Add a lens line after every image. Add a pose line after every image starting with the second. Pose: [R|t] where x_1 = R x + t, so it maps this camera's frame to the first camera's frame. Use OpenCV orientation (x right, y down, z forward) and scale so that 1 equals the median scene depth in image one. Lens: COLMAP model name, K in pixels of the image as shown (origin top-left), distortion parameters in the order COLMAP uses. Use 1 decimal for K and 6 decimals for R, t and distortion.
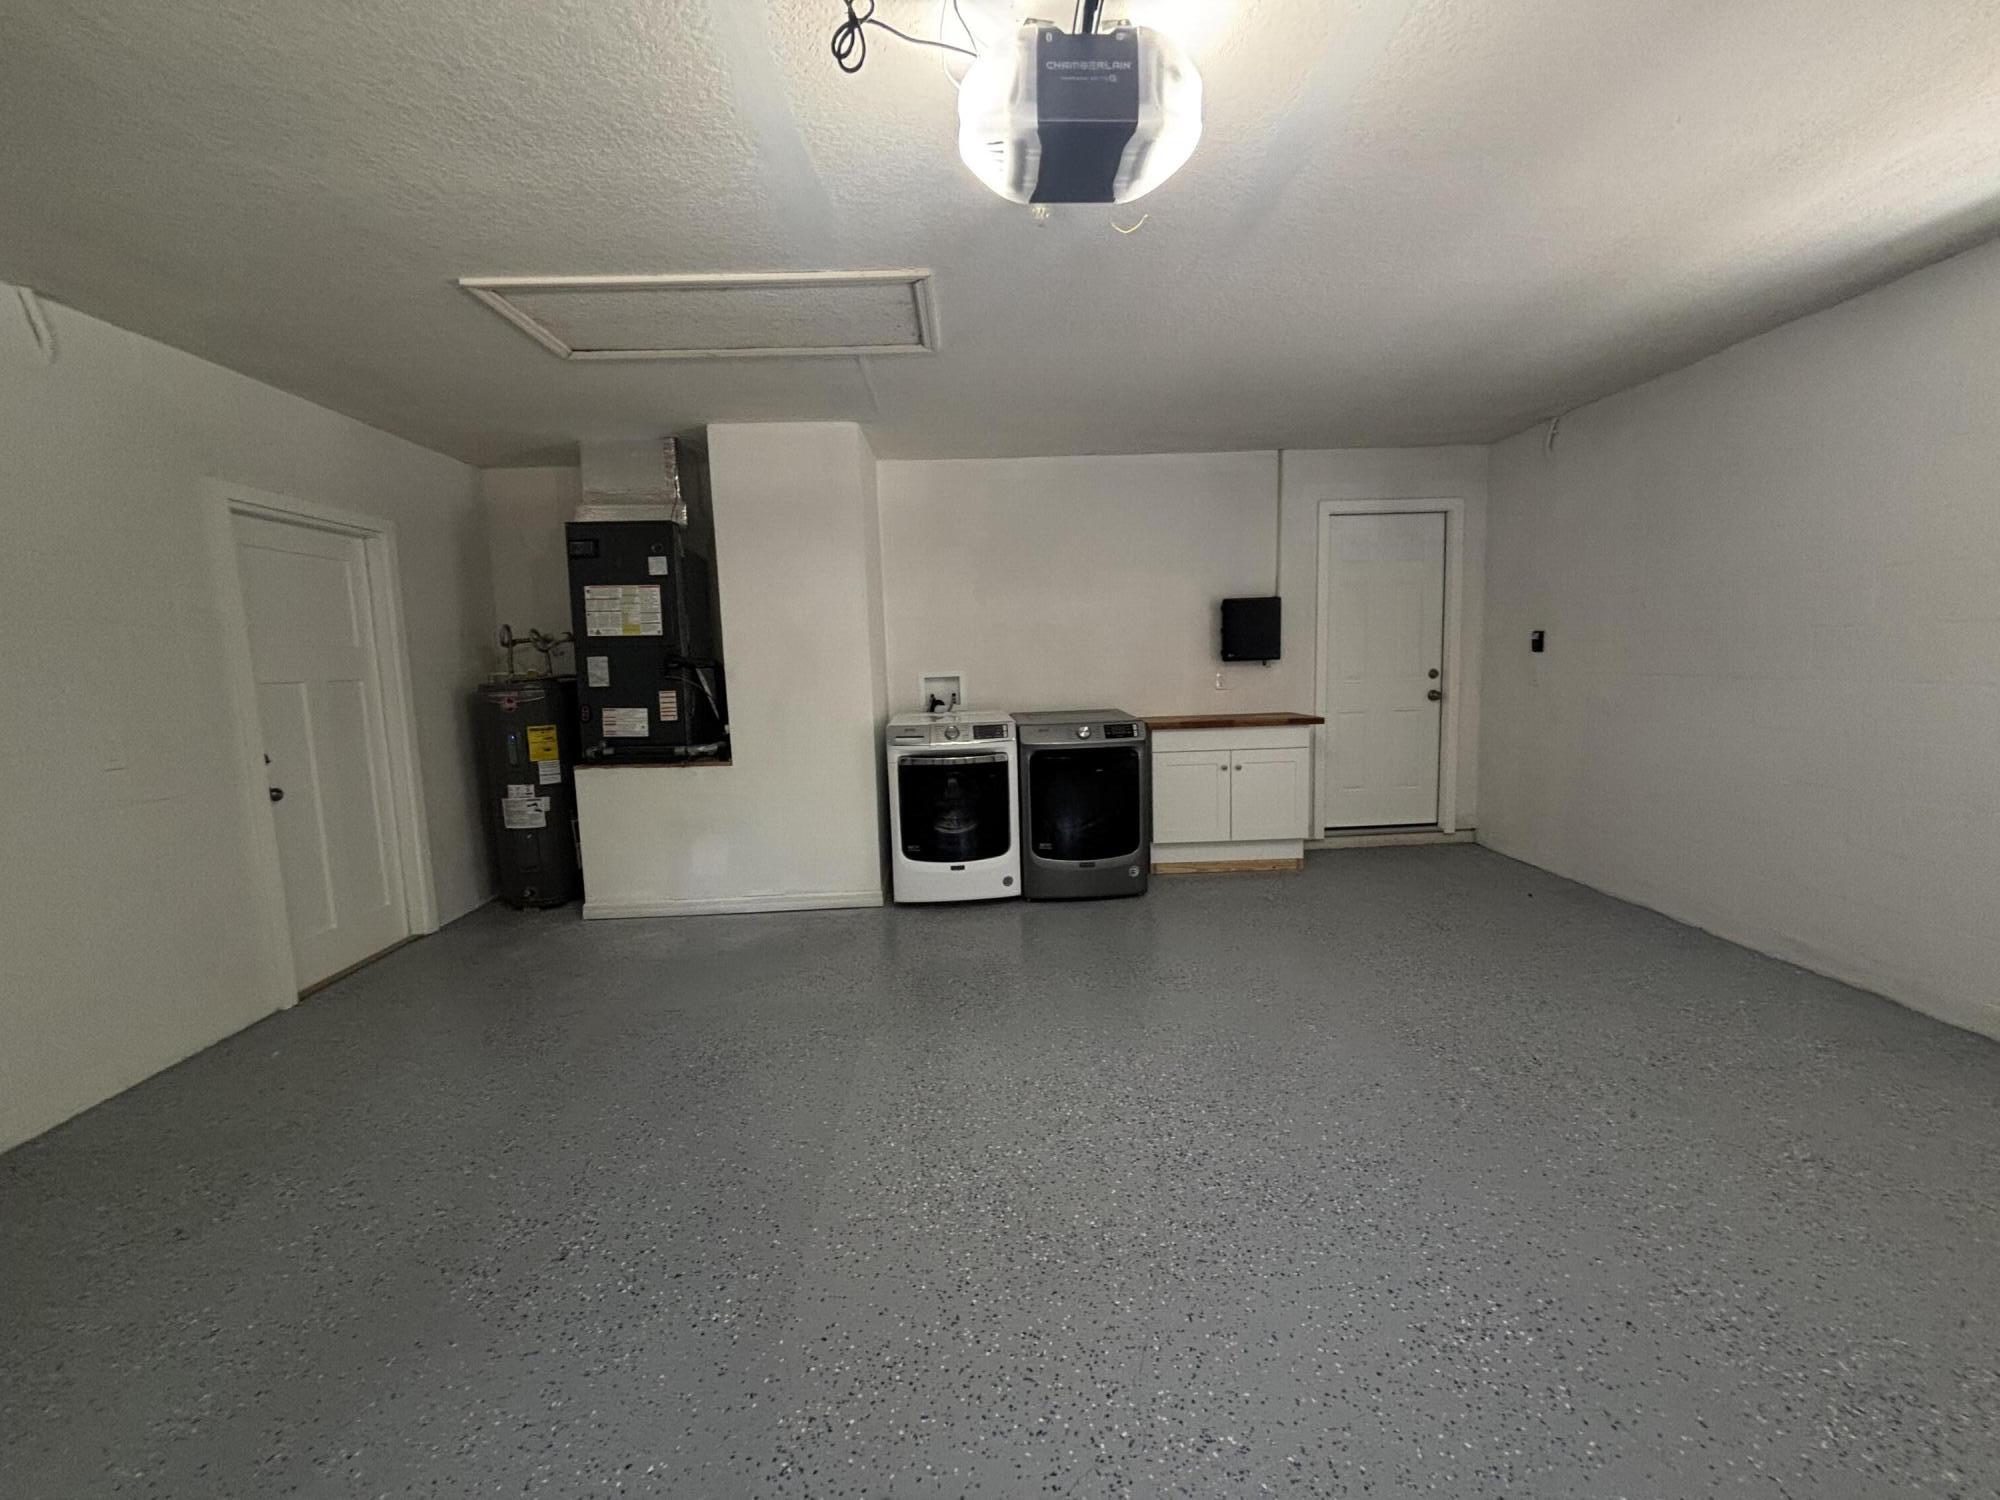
lens RADIAL K [[812.0, 0, 1007.3], [0, 812.0, 749.0], [0, 0, 1]] dist [-0.000626, 0.000471]
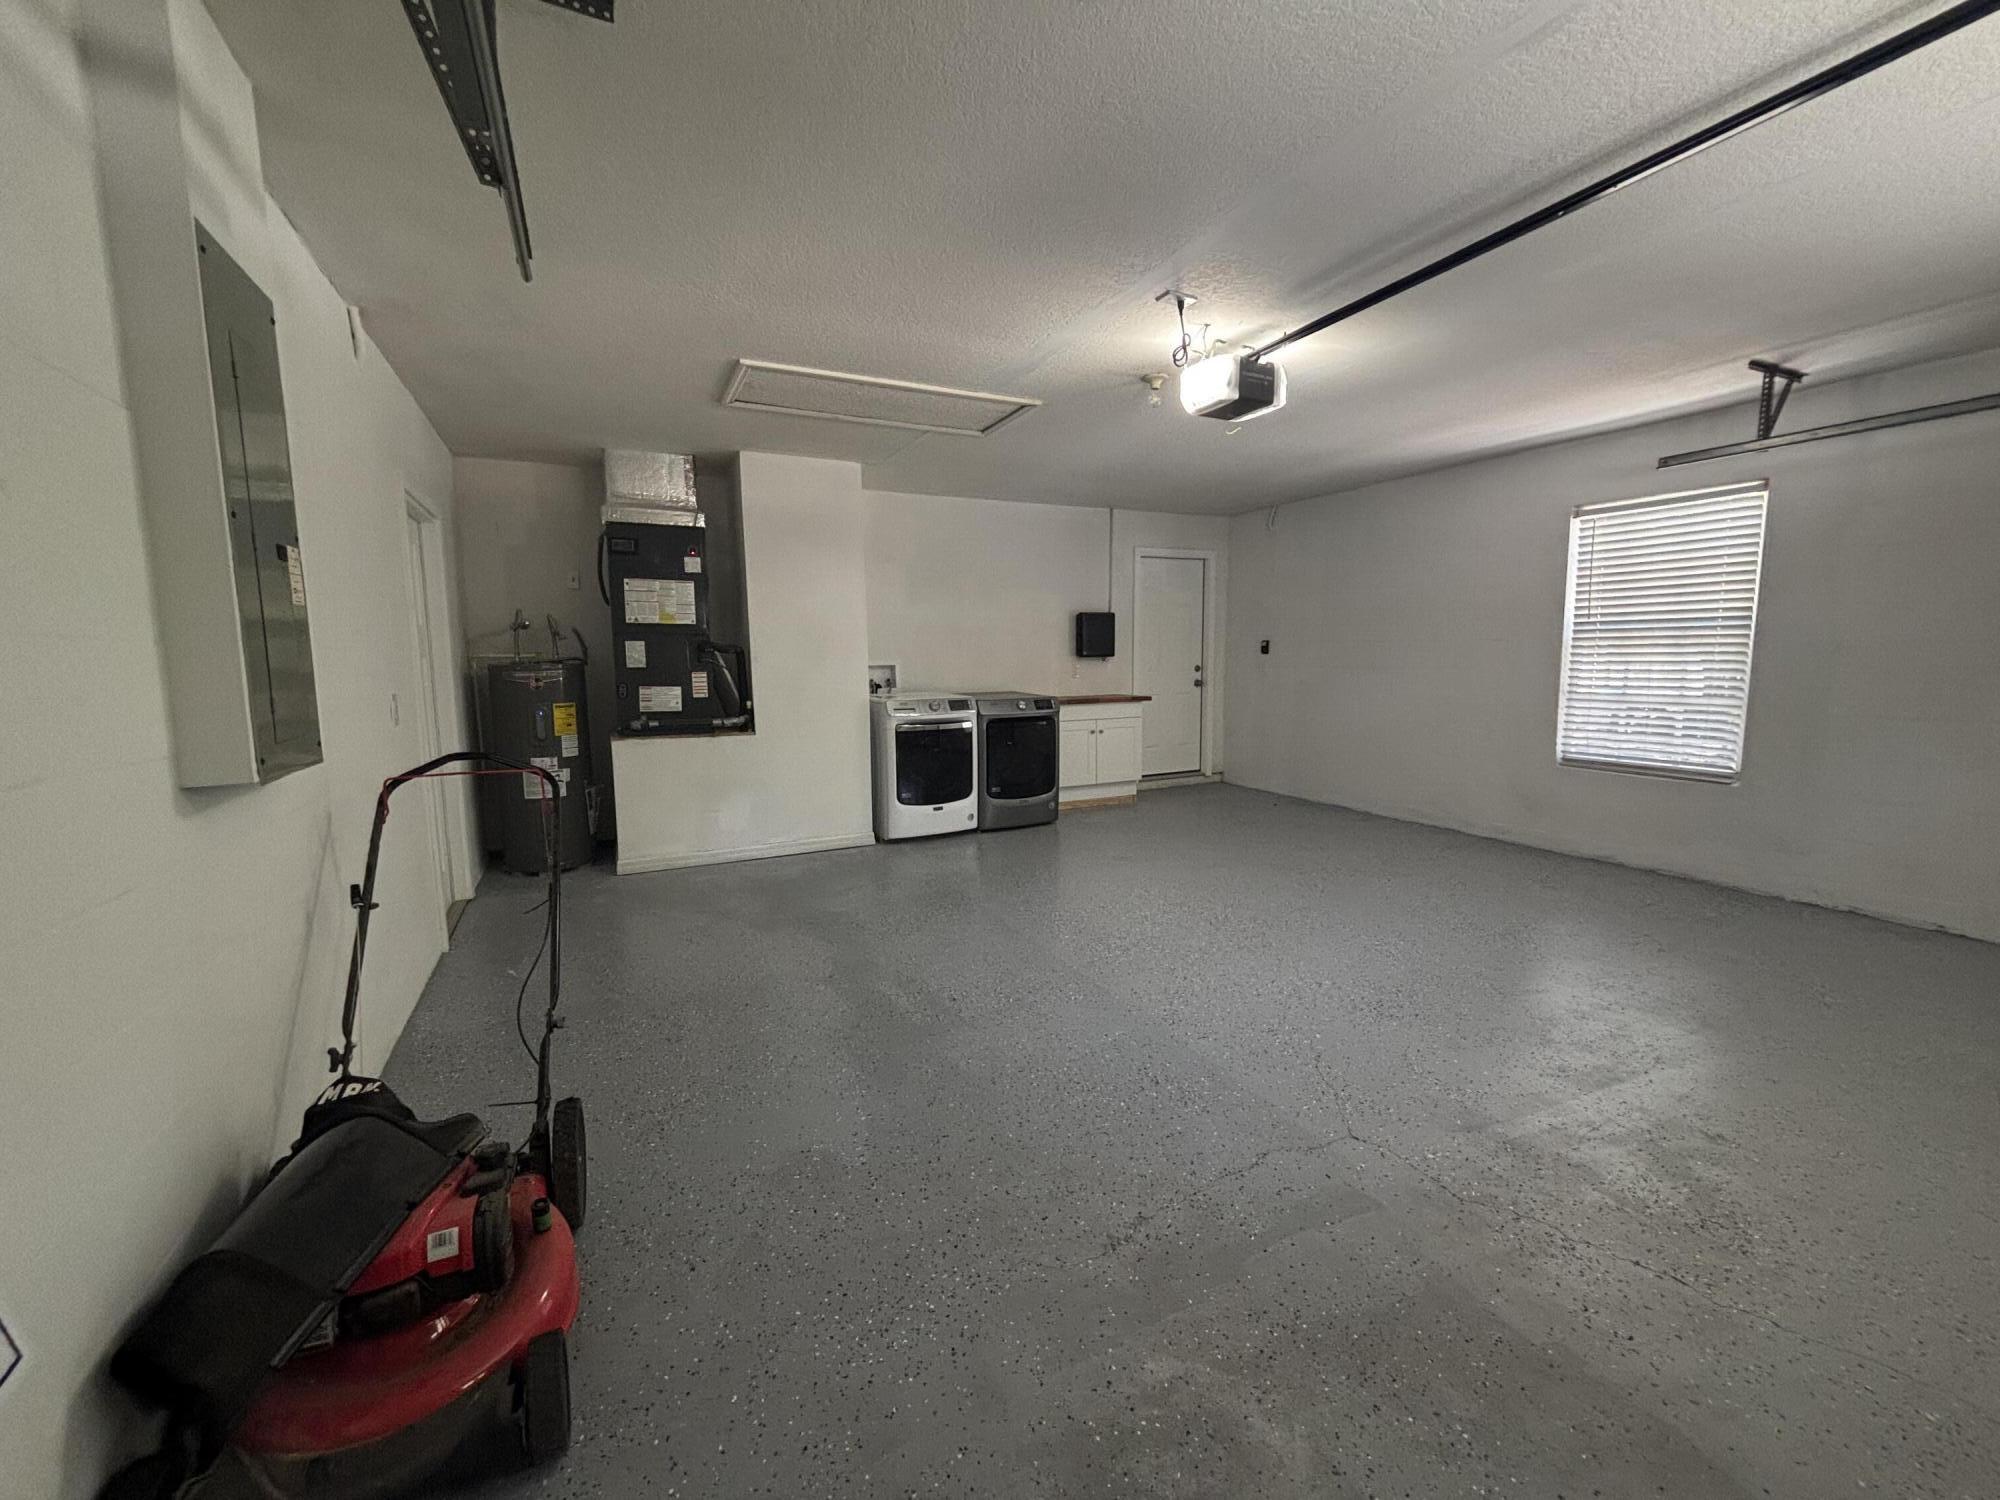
lens RADIAL K [[809.8, 0, 1000.0], [0, 809.8, 750.0], [0, 0, 1]] dist [-0.001372, -0.000249]
pose [[0.911976, -0.027334, 0.409331, -0.499661], [0.027338, 0.999609, 0.005843, 0.045431], [-0.409331, 0.005862, 0.912367, -0.239890]]
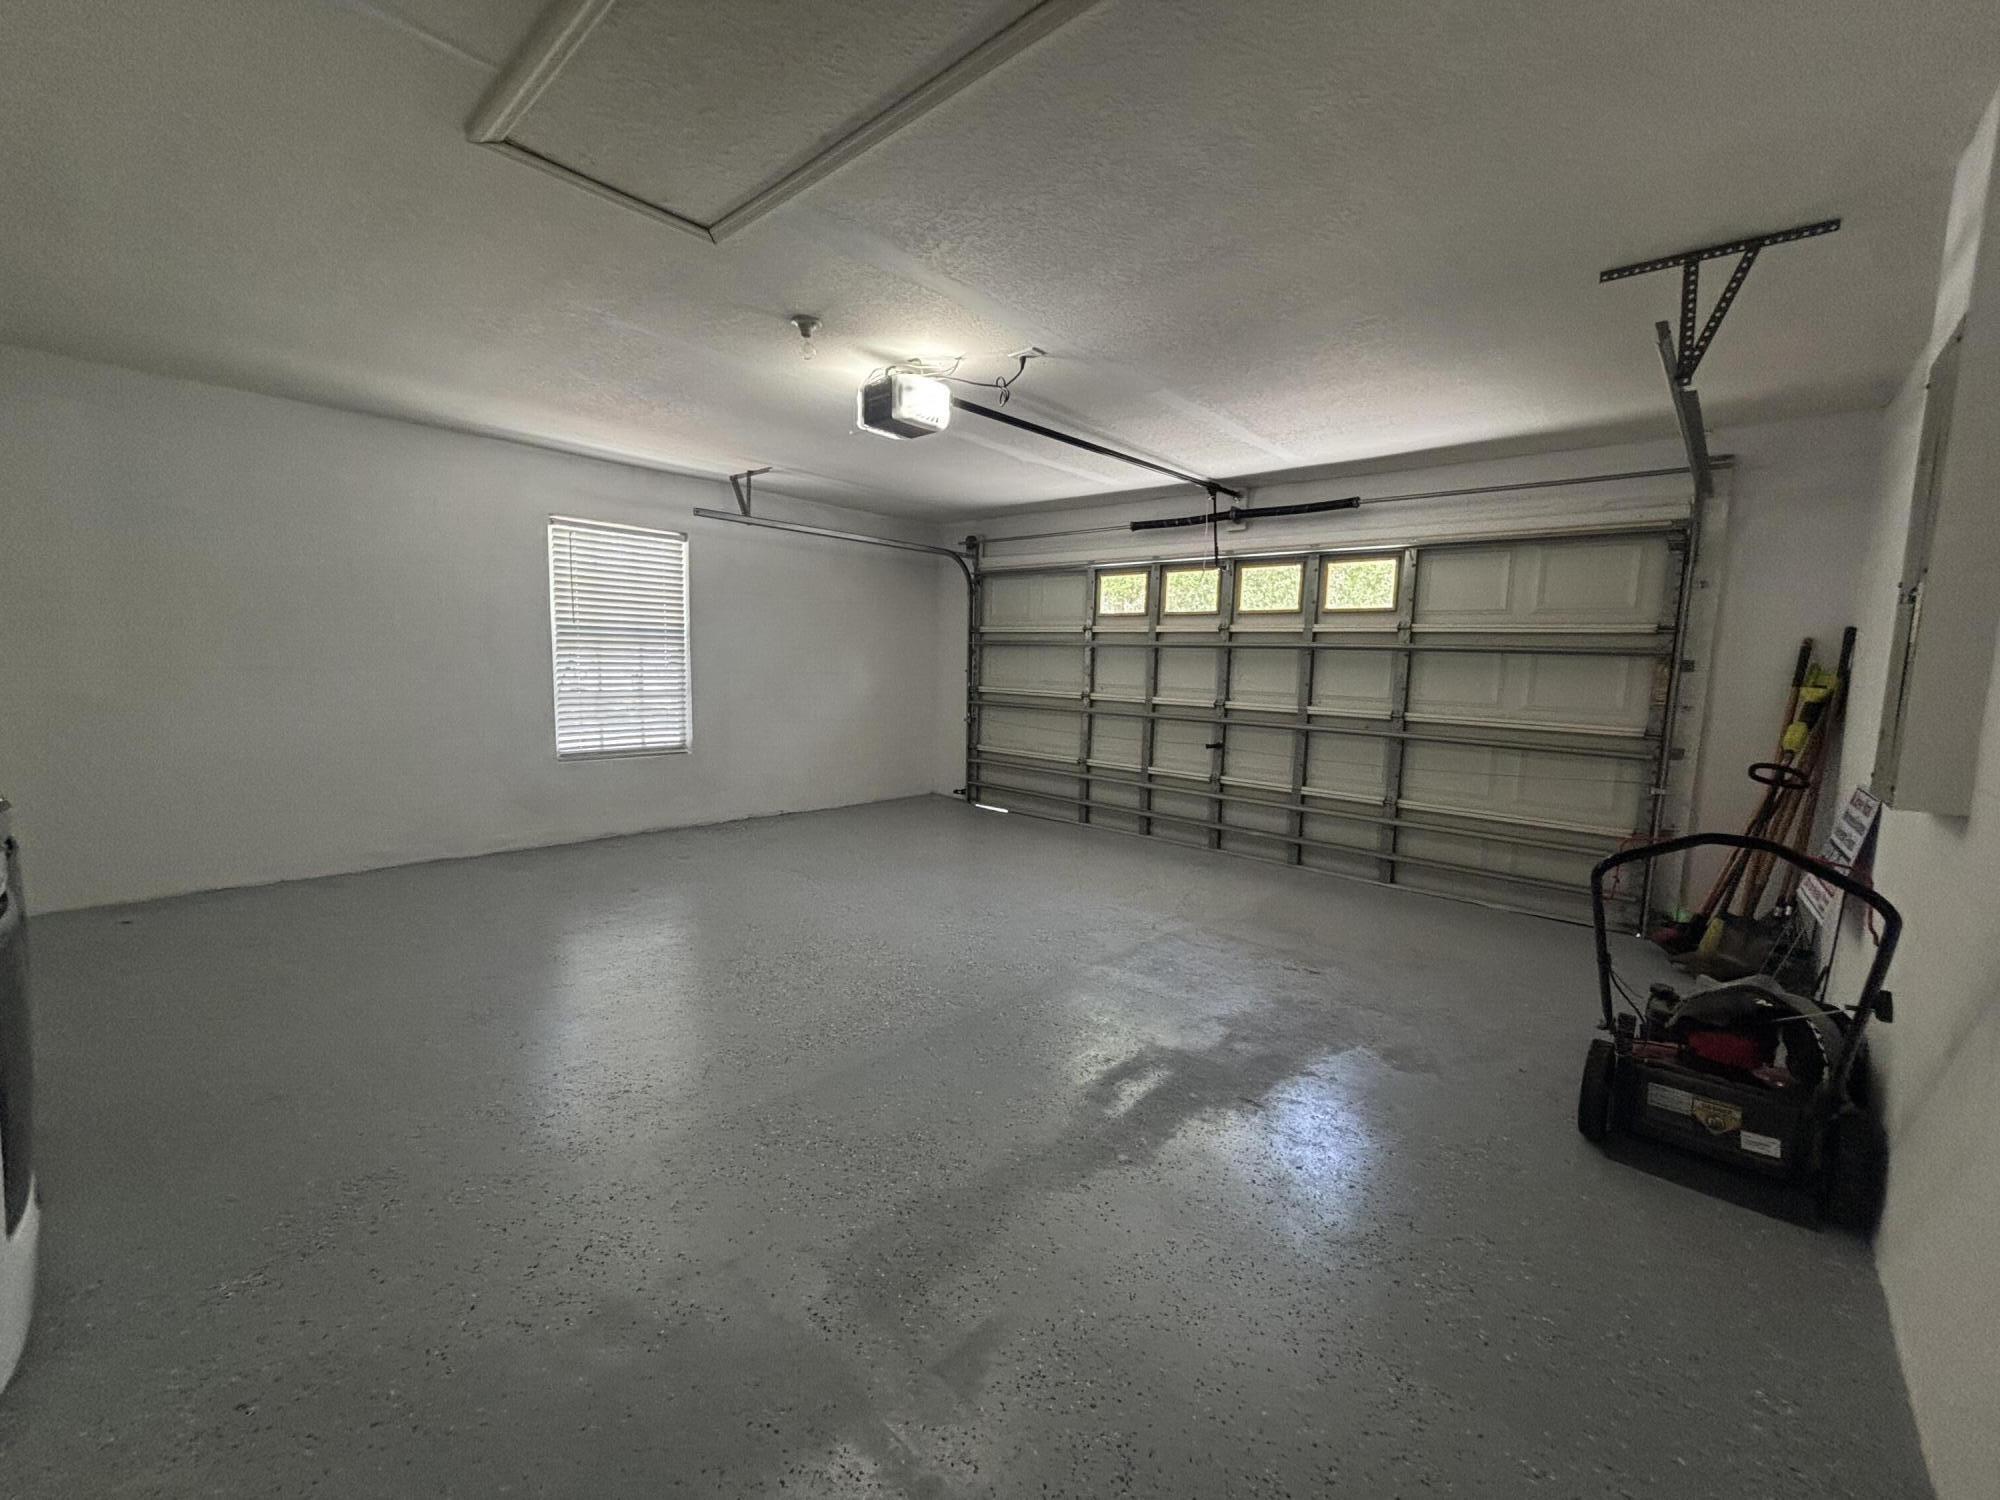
lens RADIAL K [[812.0, 0, 1007.3], [0, 812.0, 749.0], [0, 0, 1]] dist [-0.000626, 0.000471]
pose [[-0.718593, -0.068573, 0.692041, -0.620351], [0.072191, 0.982395, 0.172305, -0.089341], [-0.691673, 0.173776, -0.700992, 0.926557]]
